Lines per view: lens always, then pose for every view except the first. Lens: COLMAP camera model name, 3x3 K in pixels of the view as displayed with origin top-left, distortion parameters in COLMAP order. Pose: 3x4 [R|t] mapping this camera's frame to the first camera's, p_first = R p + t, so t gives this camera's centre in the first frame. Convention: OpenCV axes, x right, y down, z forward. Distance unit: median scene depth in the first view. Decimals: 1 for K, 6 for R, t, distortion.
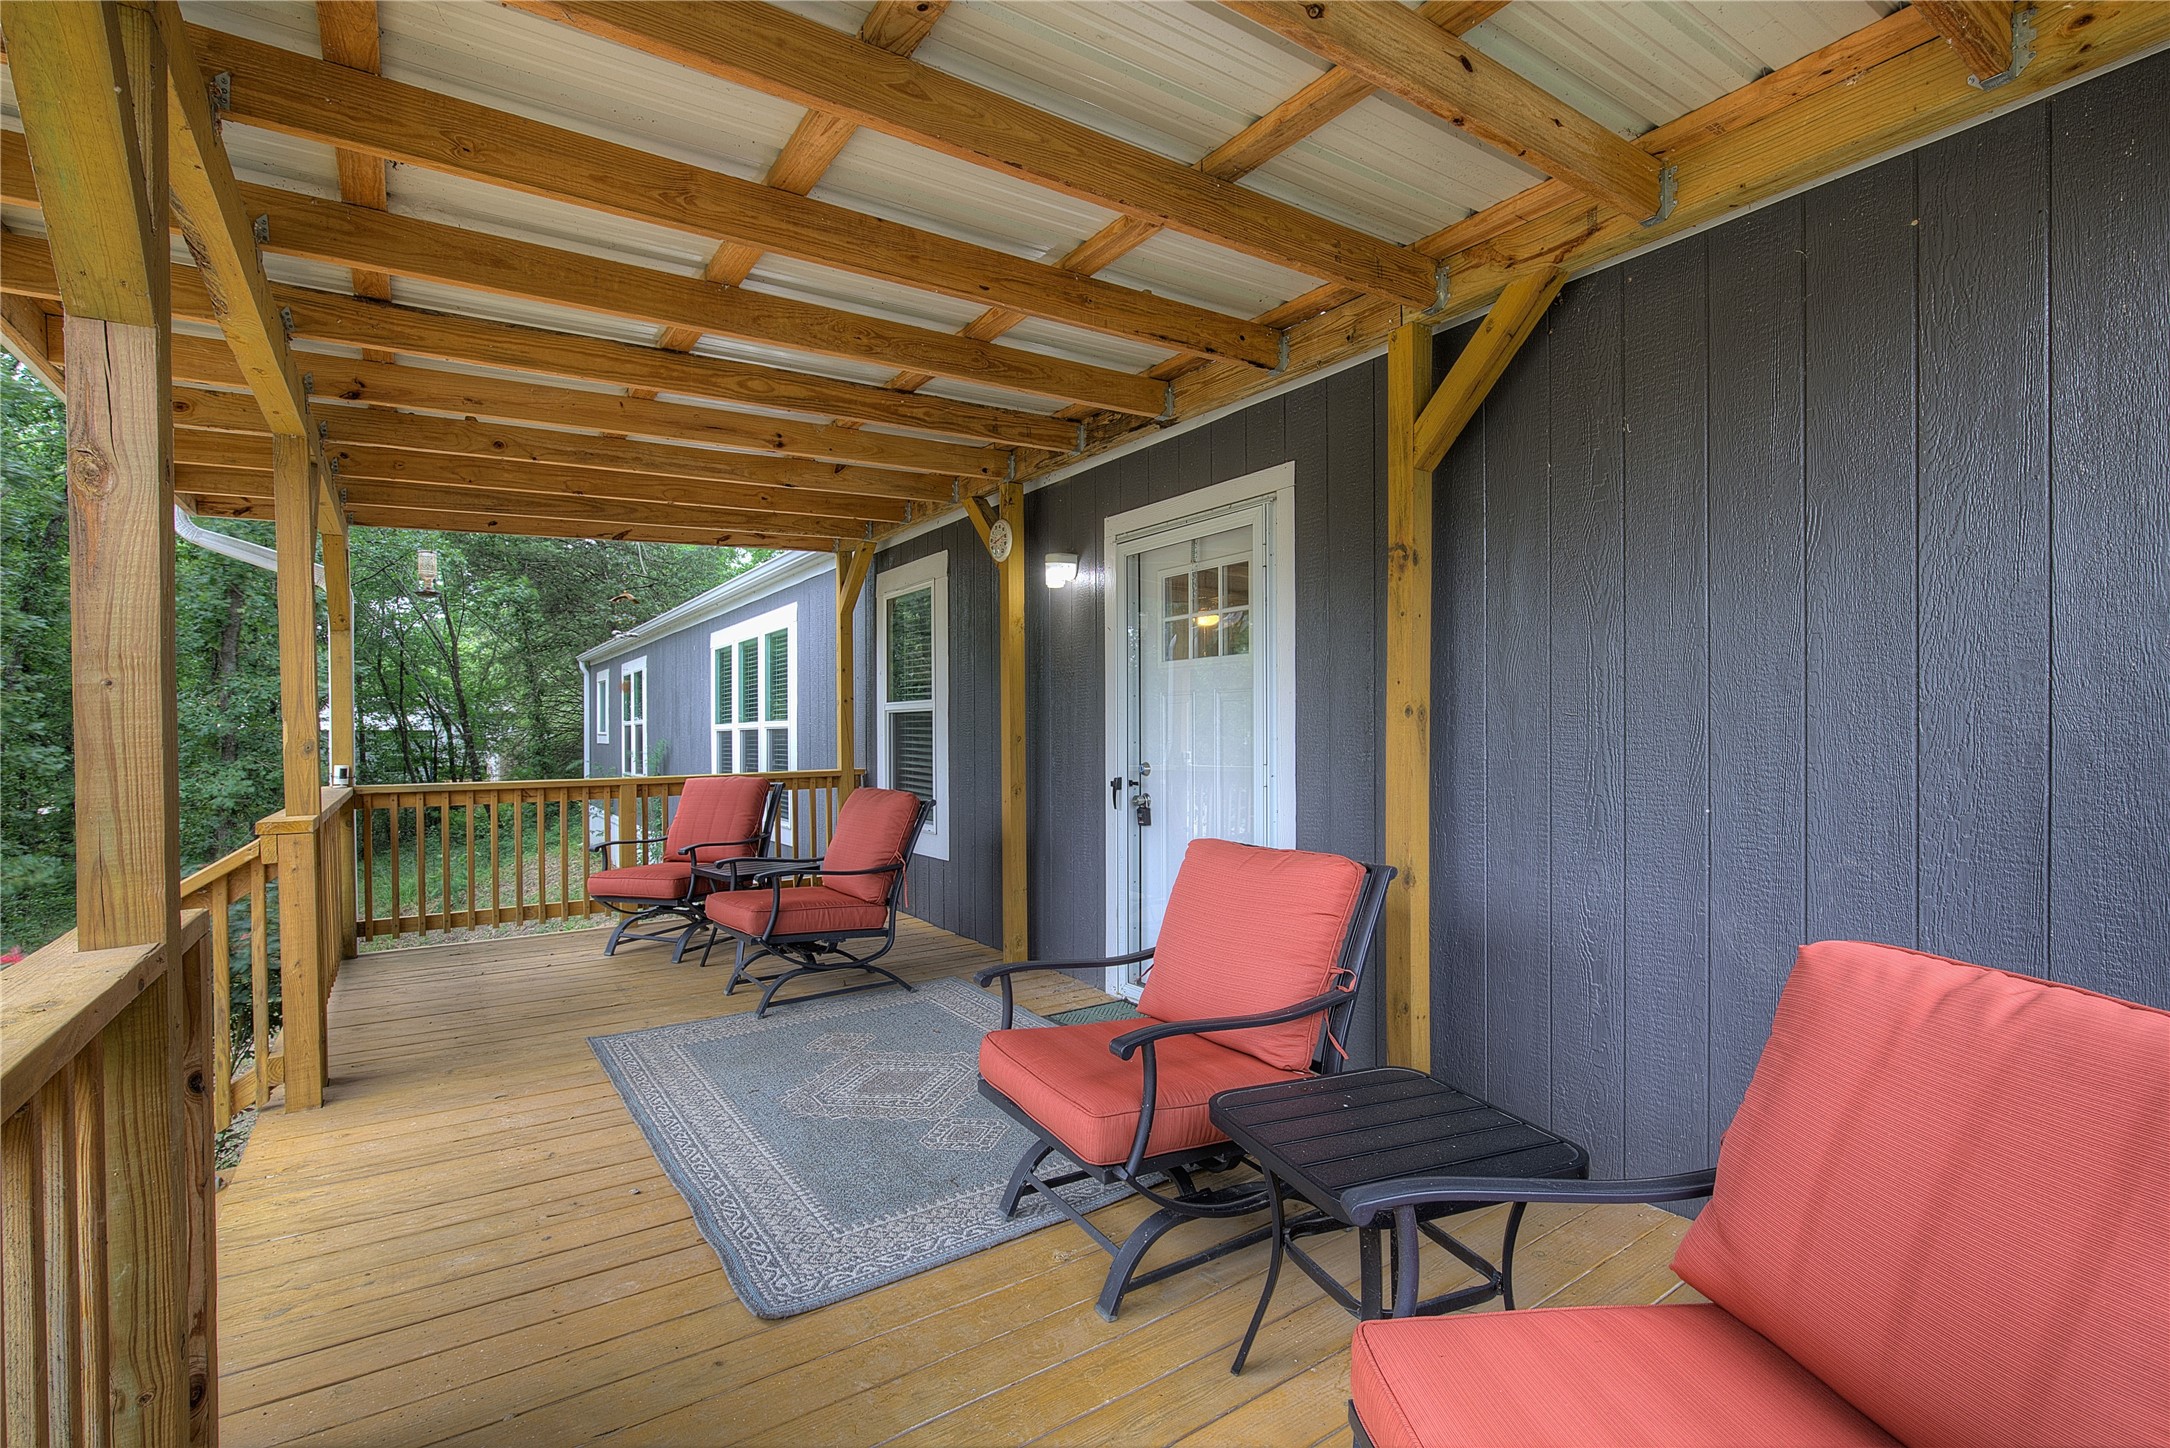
lens RADIAL K [[993.5, 0, 1085.6], [0, 993.5, 723.3], [0, 0, 1]] dist [-0.000050, 0.000540]
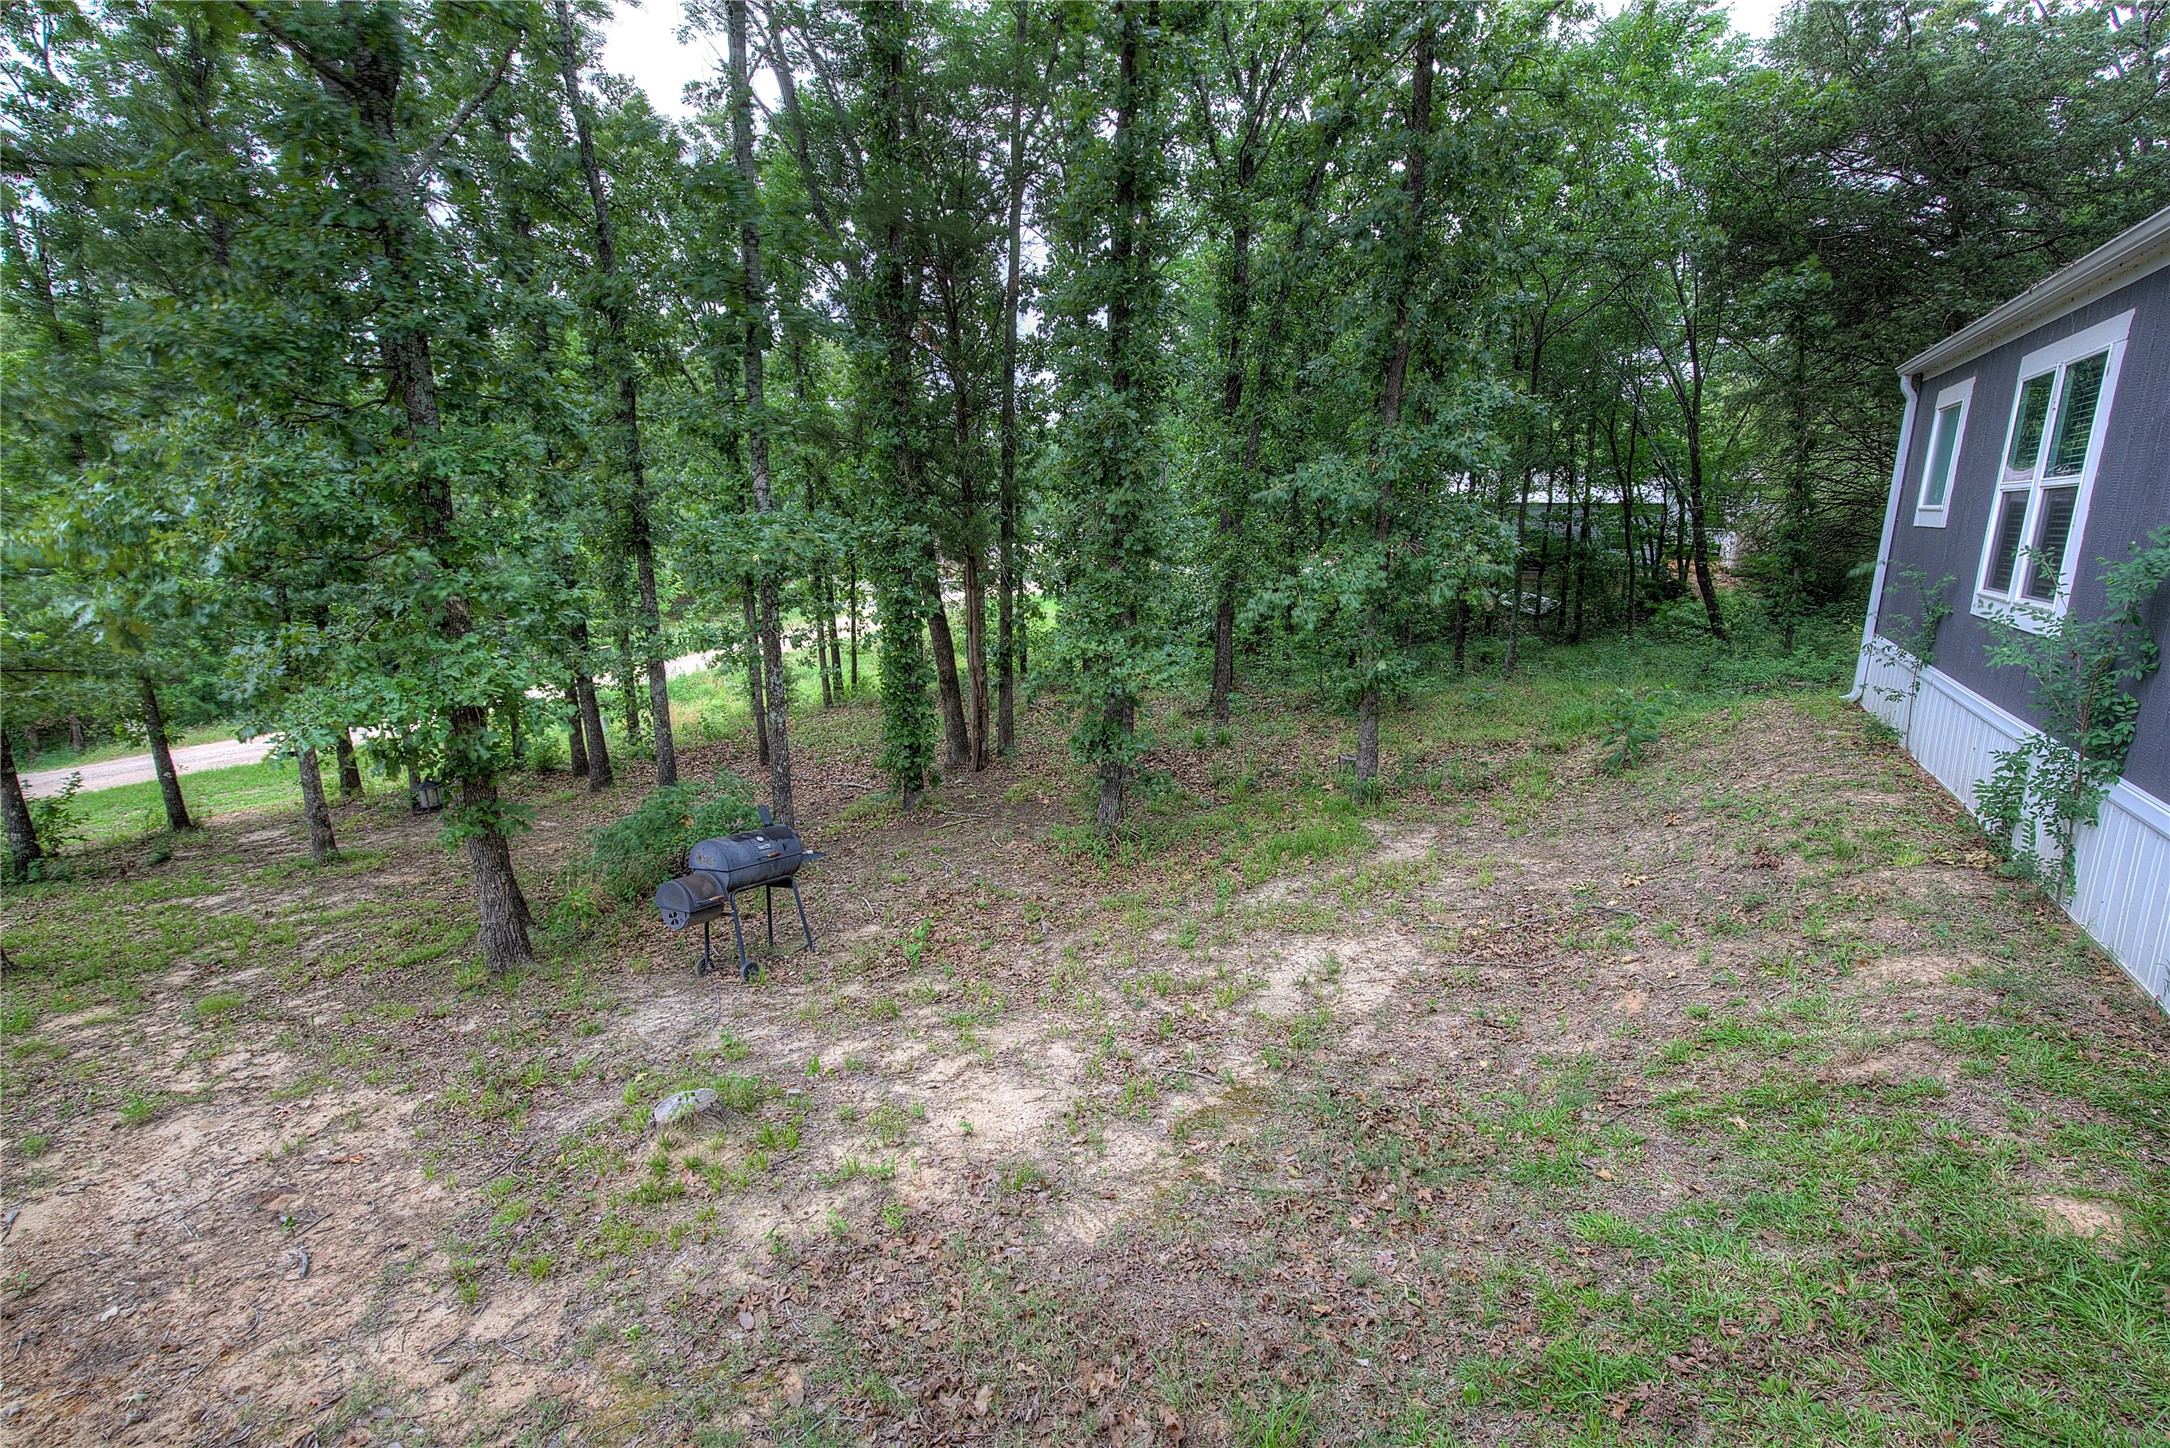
lens RADIAL K [[993.5, 0, 1086.6], [0, 993.5, 727.6], [0, 0, 1]] dist [-0.000050, 0.000540]
pose [[0.449323, 0.200051, -0.870683, -0.200403], [0.001918, 0.974387, 0.224869, 0.004218], [0.893367, -0.102709, 0.437431, 0.345513]]
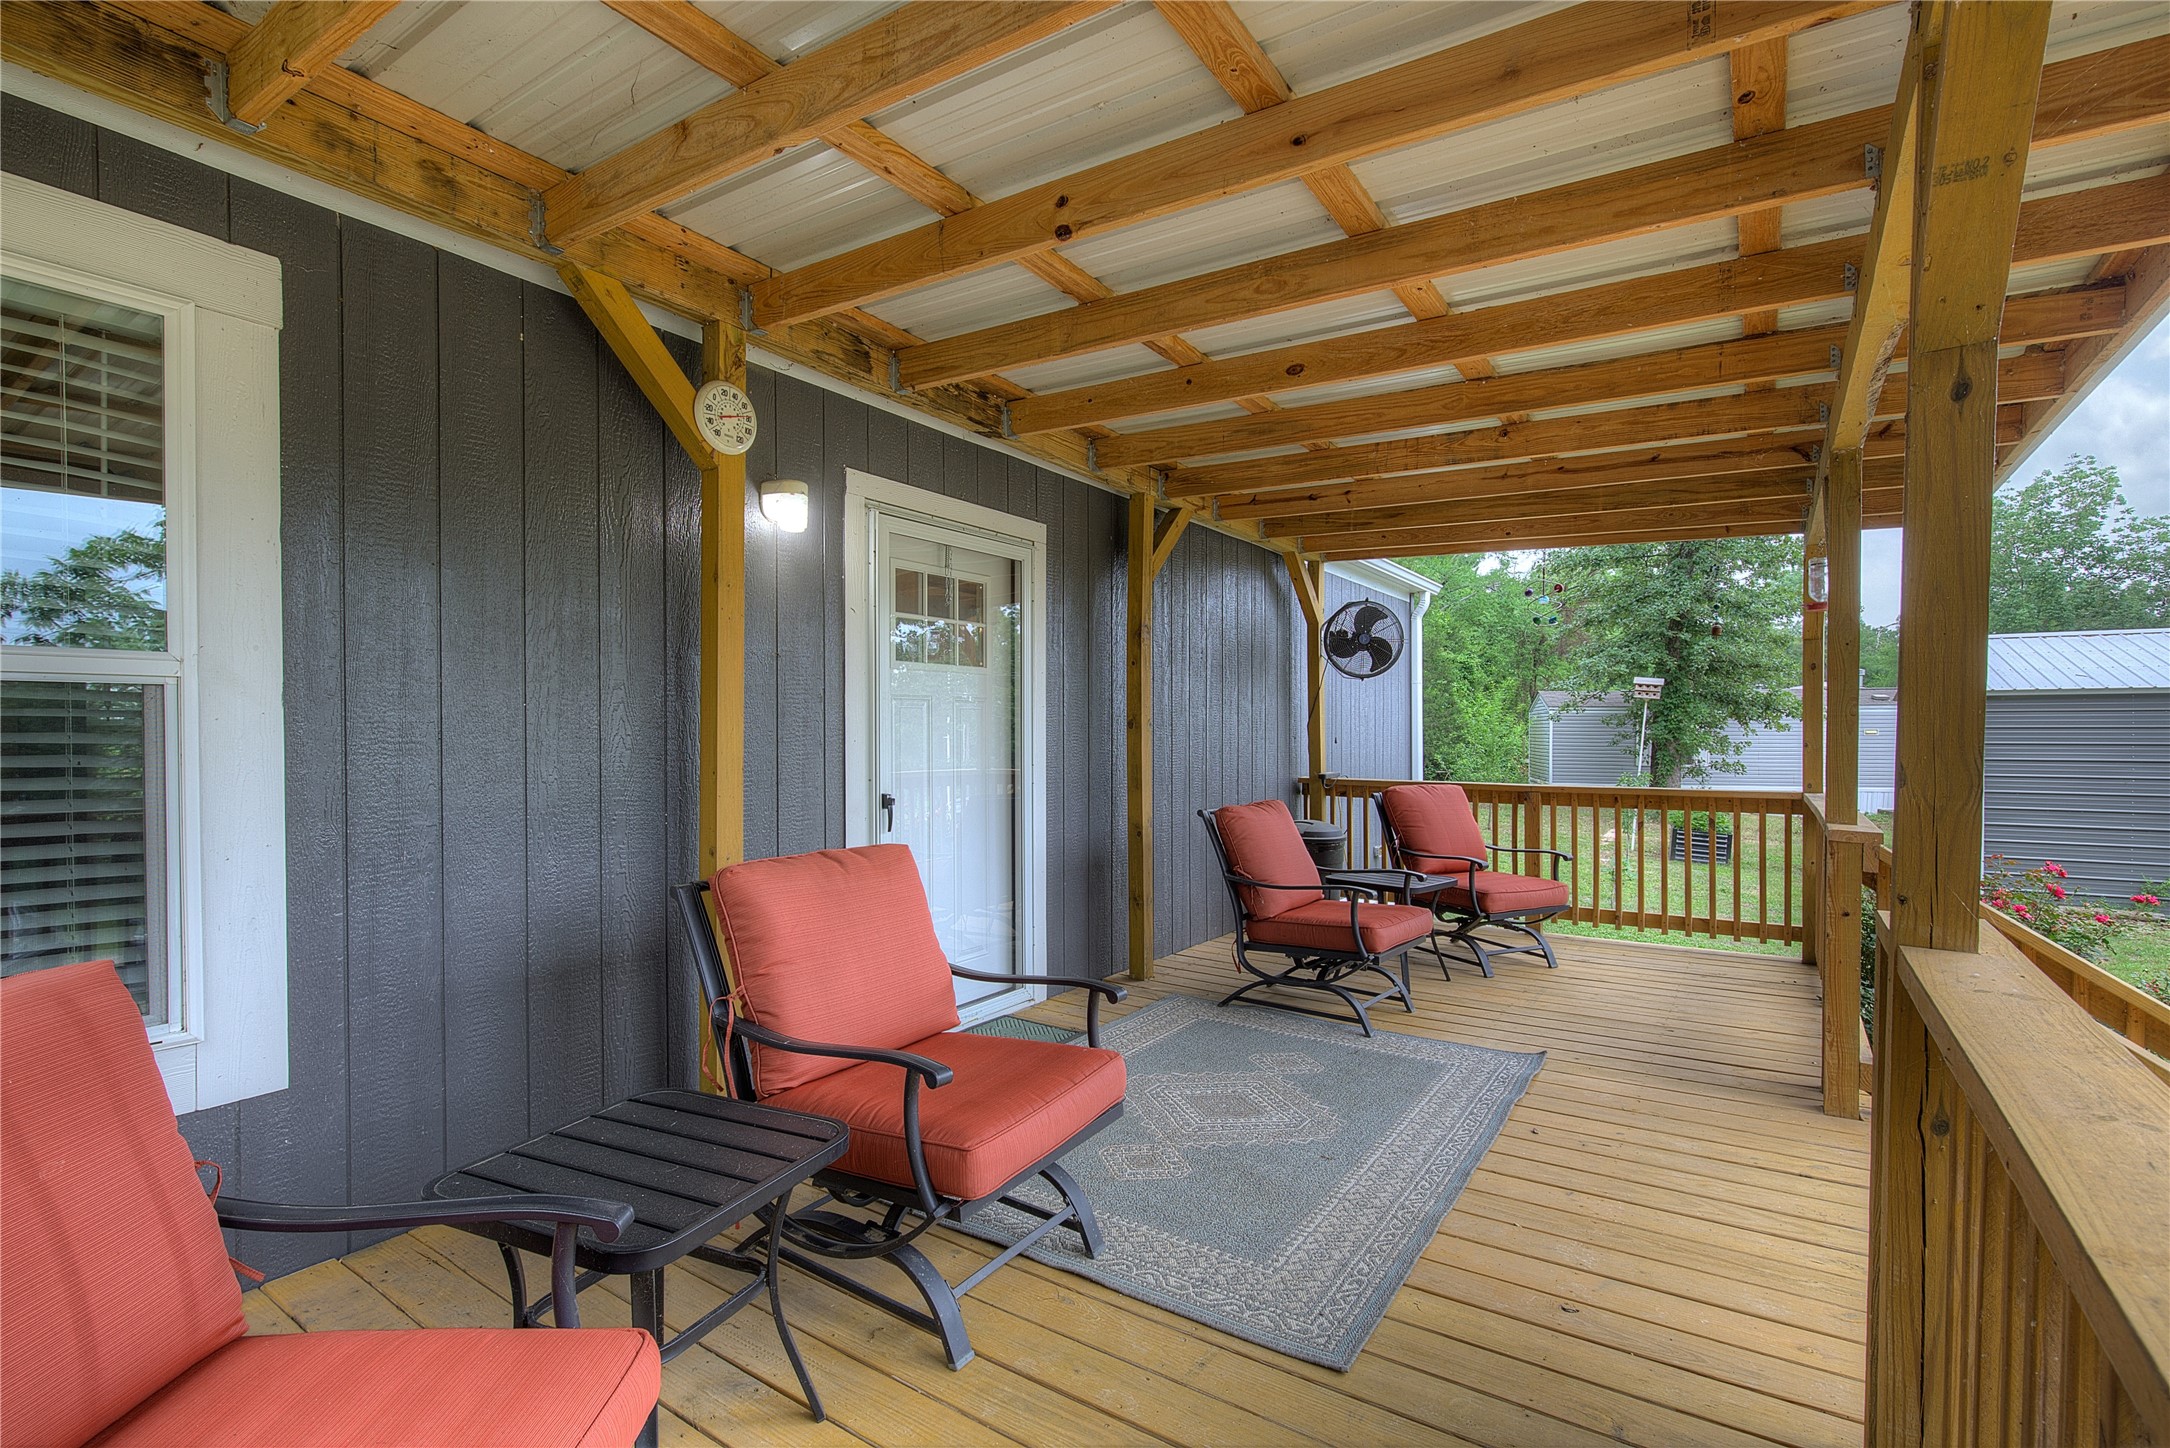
lens RADIAL K [[993.5, 0, 1087.5], [0, 993.5, 741.7], [0, 0, 1]] dist [-0.000050, 0.000540]
pose [[-0.371237, -0.005168, 0.928524, -0.824992], [-0.005717, 0.999978, 0.003280, 0.006366], [-0.928520, -0.004091, -0.371259, 1.183398]]
